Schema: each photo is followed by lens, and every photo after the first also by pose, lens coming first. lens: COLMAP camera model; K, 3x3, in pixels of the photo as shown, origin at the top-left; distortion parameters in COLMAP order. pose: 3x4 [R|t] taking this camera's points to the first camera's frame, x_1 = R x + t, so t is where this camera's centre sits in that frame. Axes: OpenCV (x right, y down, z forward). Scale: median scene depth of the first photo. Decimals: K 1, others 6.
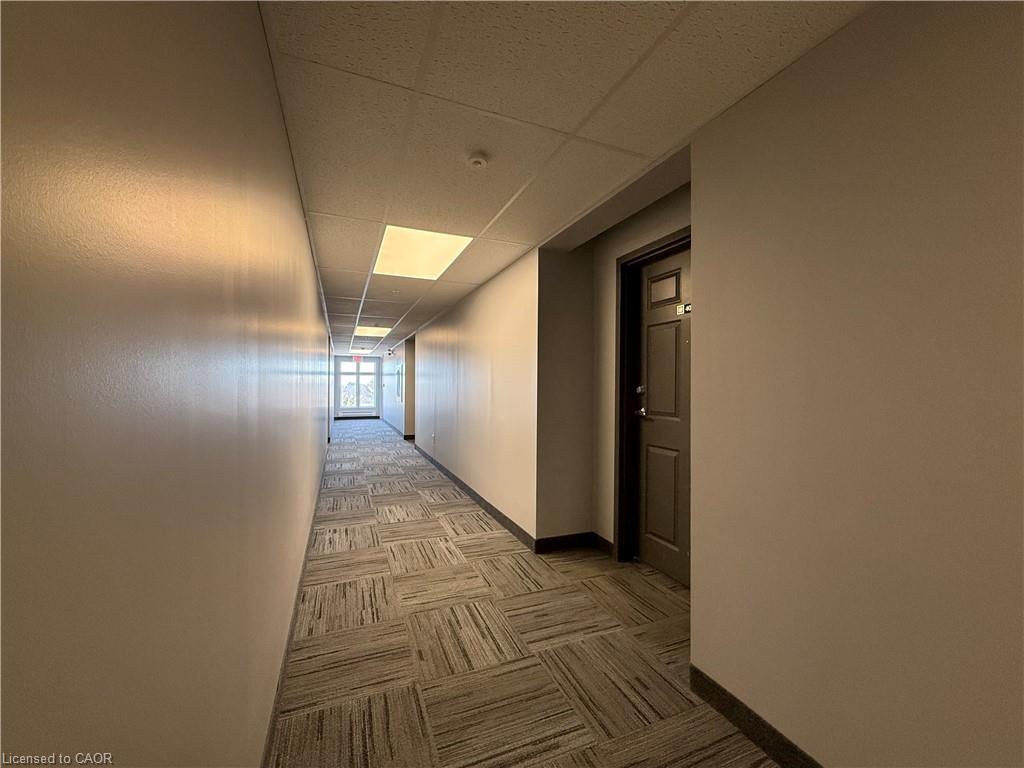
lens RADIAL K [[407.3, 0, 509.1], [0, 407.3, 386.2], [0, 0, 1]] dist [-0.000858, 0.000013]
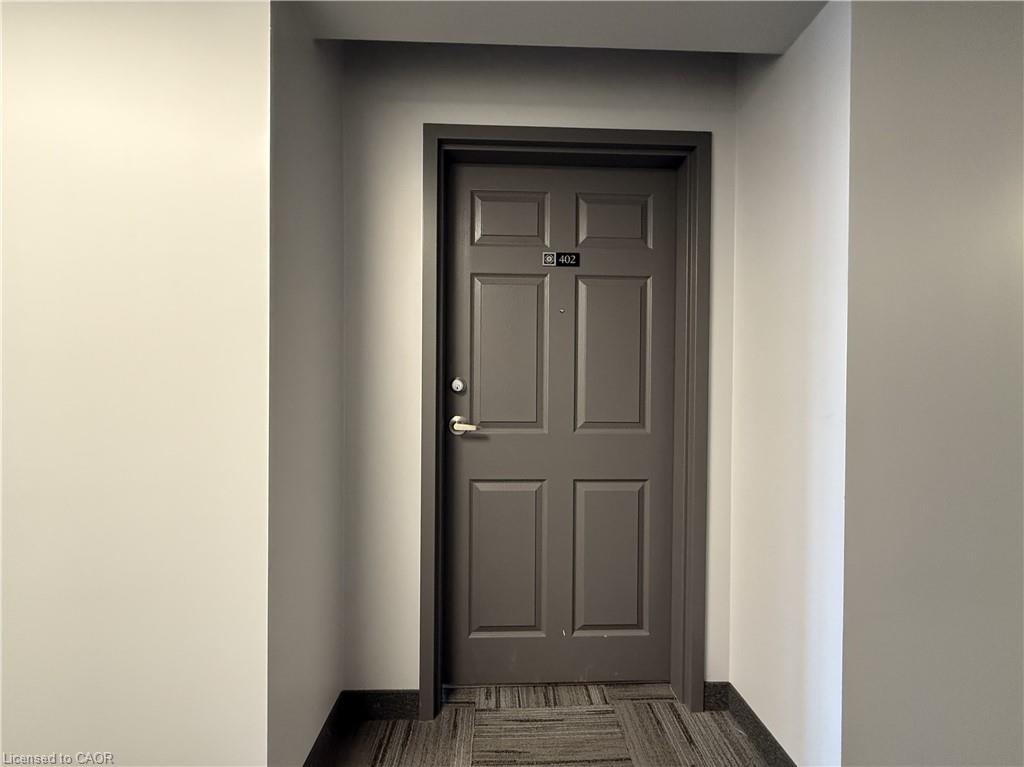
lens RADIAL K [[407.3, 0, 509.1], [0, 407.3, 385.7], [0, 0, 1]] dist [-0.000858, 0.000013]
pose [[0.348012, -0.016069, 0.937352, -0.182374], [-0.001008, 0.999846, 0.017514, -0.000603], [-0.937489, -0.007040, 0.347943, 0.760578]]
